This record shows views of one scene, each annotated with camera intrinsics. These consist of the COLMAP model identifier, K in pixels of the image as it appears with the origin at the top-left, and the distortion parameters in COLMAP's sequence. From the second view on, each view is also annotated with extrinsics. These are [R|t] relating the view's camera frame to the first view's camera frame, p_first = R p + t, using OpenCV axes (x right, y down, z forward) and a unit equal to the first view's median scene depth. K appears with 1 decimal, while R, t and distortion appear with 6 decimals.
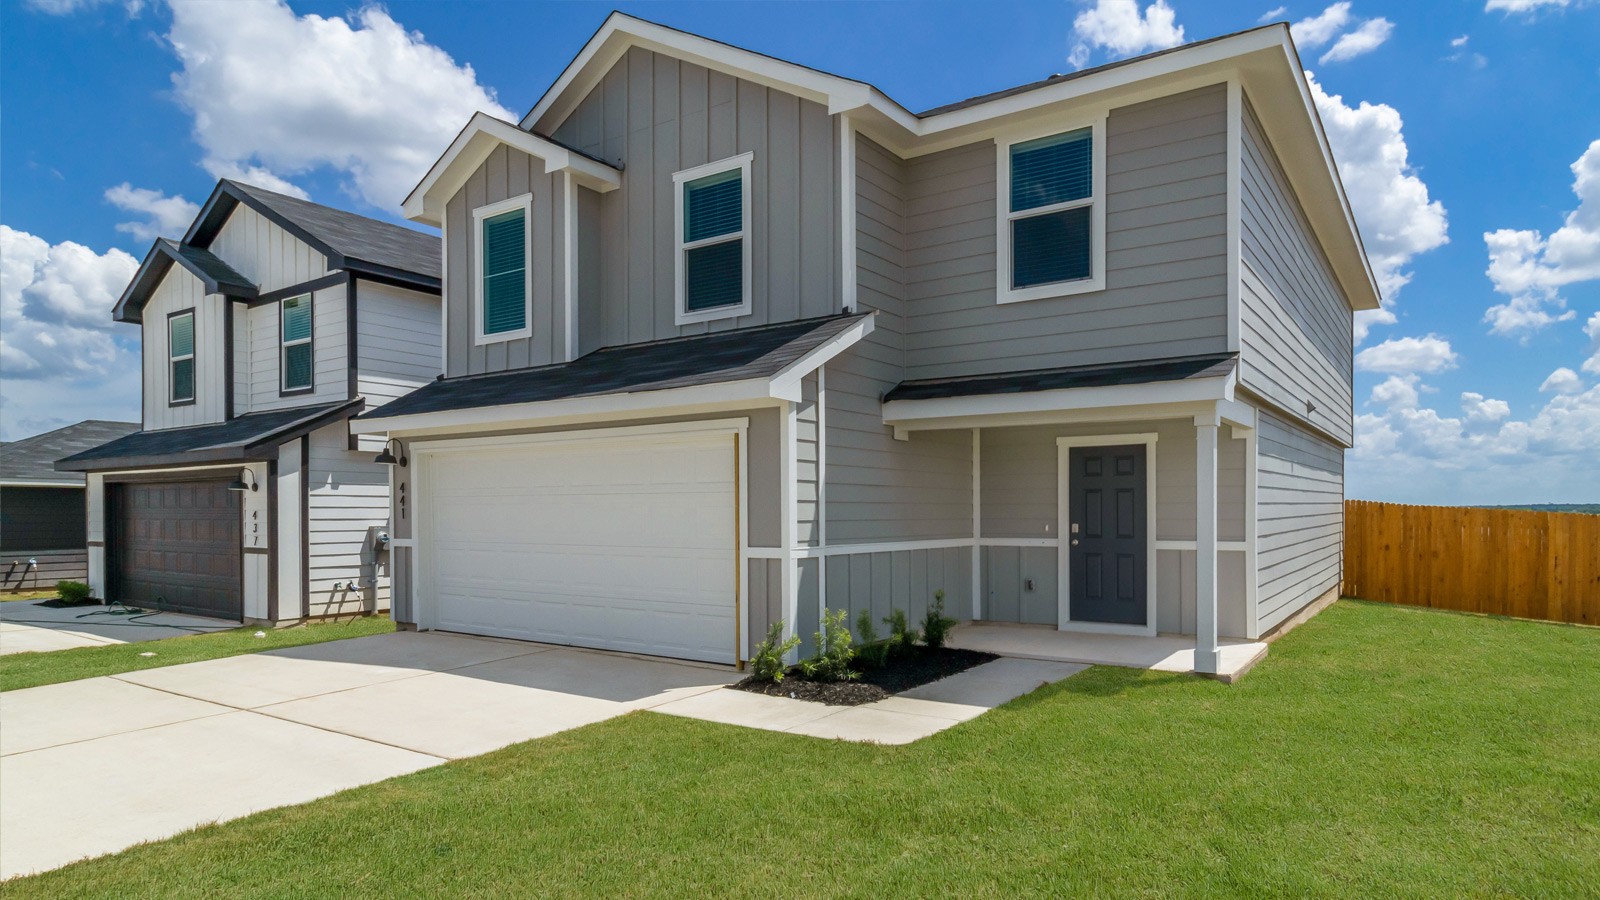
lens RADIAL K [[903.4, 0, 808.8], [0, 903.4, 514.3], [0, 0, 1]] dist [0.004249, -0.000049]
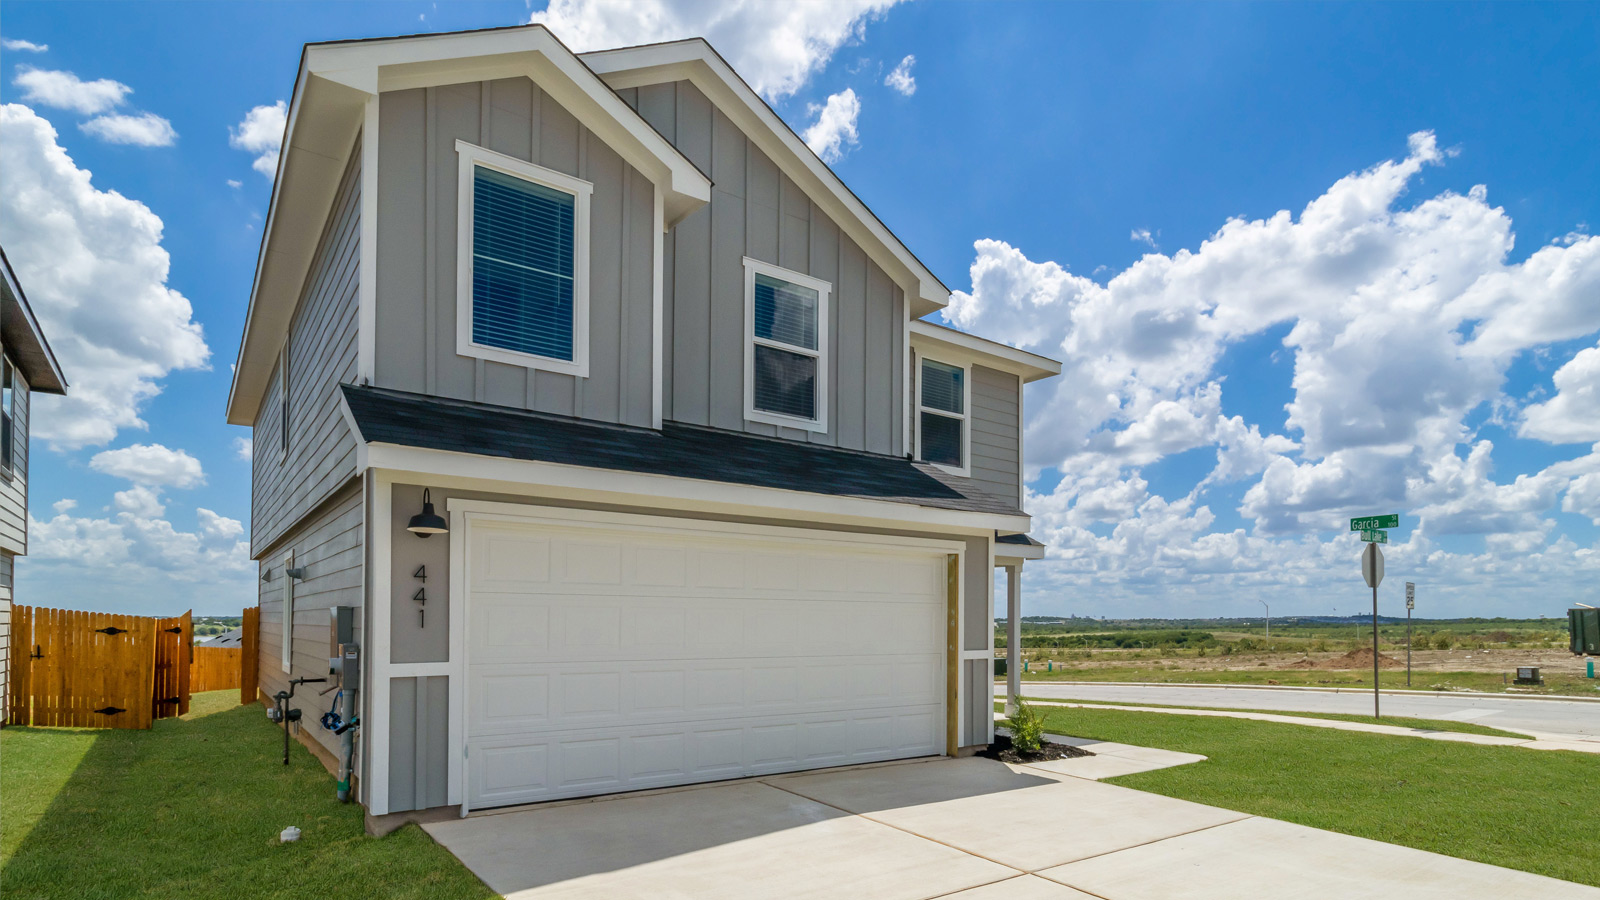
lens RADIAL K [[881.1, 0, 803.8], [0, 881.1, 608.5], [0, 0, 1]] dist [0.004055, 0.002873]
pose [[0.333471, 0.019728, 0.942554, -0.892986], [-0.001688, 0.999792, -0.020329, 0.003745], [-0.942759, 0.005189, 0.333435, 0.584062]]
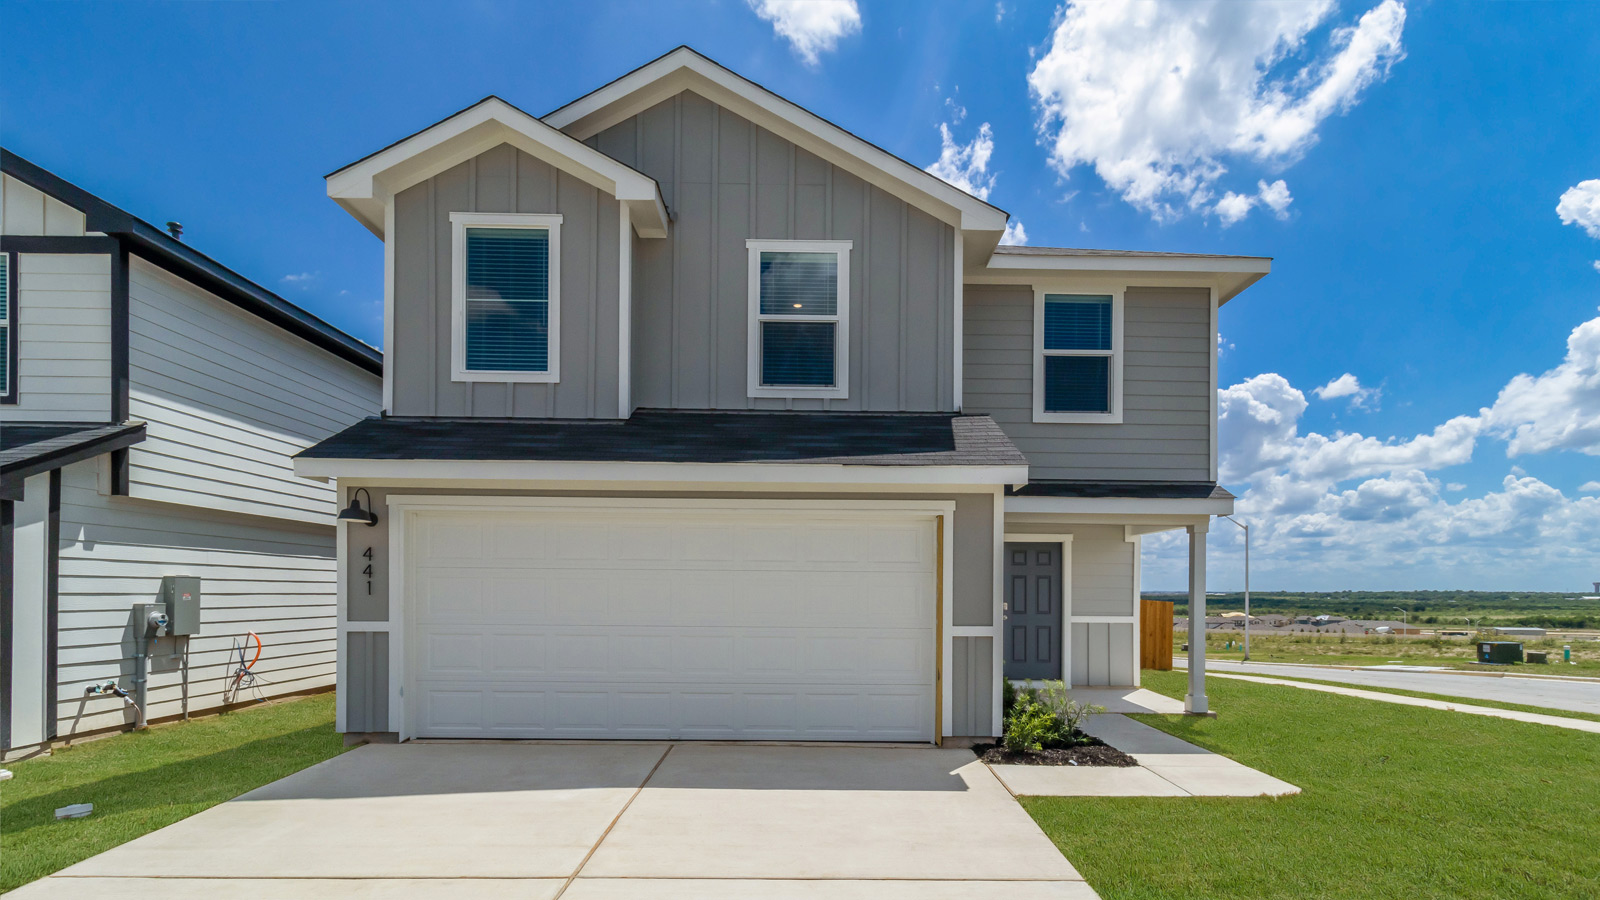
lens RADIAL K [[761.1, 0, 795.0], [0, 761.1, 588.6], [0, 0, 1]] dist [0.007469, 0.000586]
pose [[0.826421, 0.011923, 0.562927, -0.512288], [-0.009240, 0.999928, -0.007614, 0.001330], [-0.562977, 0.001091, 0.826472, 0.272302]]
